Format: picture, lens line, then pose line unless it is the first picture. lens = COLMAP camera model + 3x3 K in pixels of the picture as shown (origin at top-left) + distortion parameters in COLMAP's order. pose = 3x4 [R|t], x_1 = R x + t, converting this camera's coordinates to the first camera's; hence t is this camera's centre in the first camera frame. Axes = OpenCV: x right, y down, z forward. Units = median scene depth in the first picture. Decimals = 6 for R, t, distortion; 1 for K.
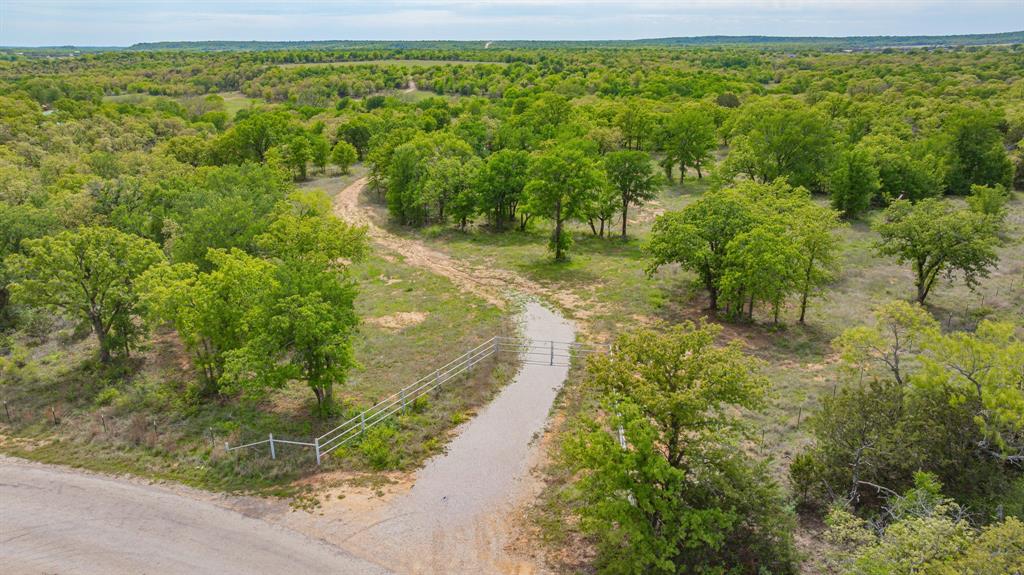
lens RADIAL K [[731.6, 0, 512.2], [0, 731.6, 282.0], [0, 0, 1]] dist [-0.036935, 0.038369]
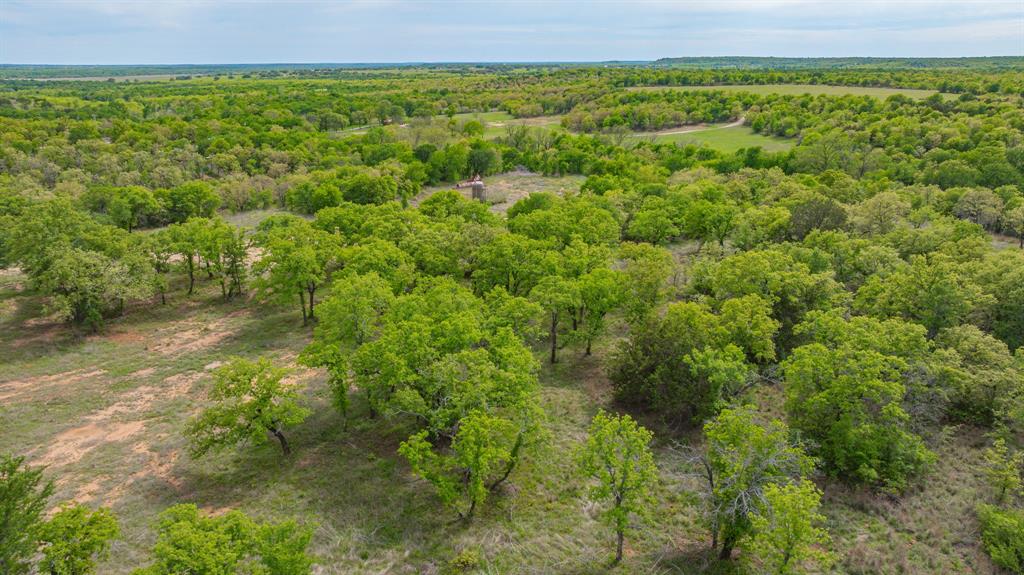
lens RADIAL K [[731.6, 0, 508.5], [0, 731.6, 289.8], [0, 0, 1]] dist [-0.036935, 0.038369]
pose [[0.774407, 0.191094, -0.603139, 0.185296], [-0.196534, 0.978794, 0.057772, -0.082072], [0.601388, 0.073798, 0.795541, 0.223991]]
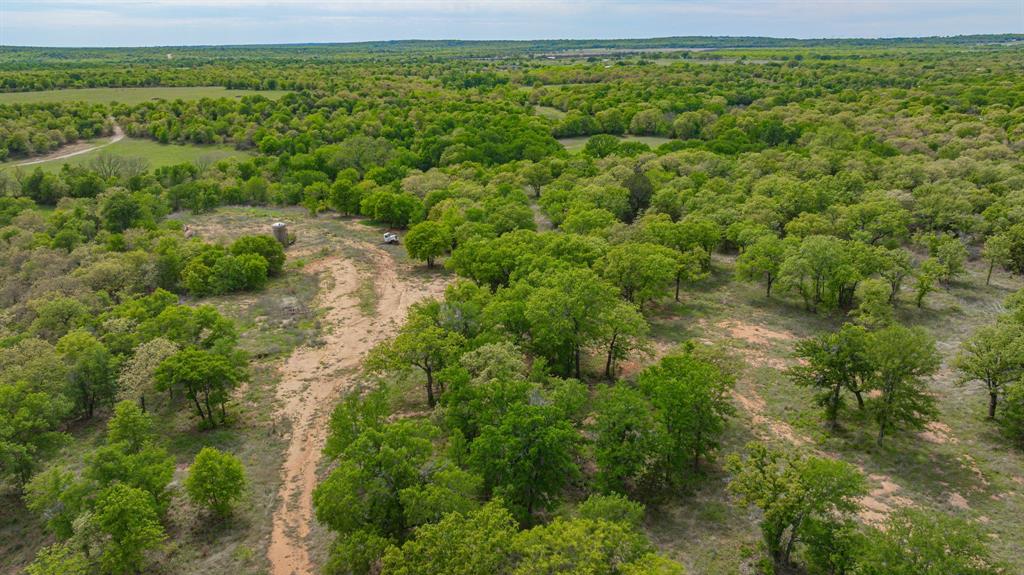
lens RADIAL K [[731.6, 0, 514.7], [0, 731.6, 287.3], [0, 0, 1]] dist [-0.036935, 0.038369]
pose [[0.920062, -0.126547, 0.370773, -0.057414], [0.125031, 0.991751, 0.028230, -0.076082], [-0.371287, 0.020385, 0.928294, 0.138709]]
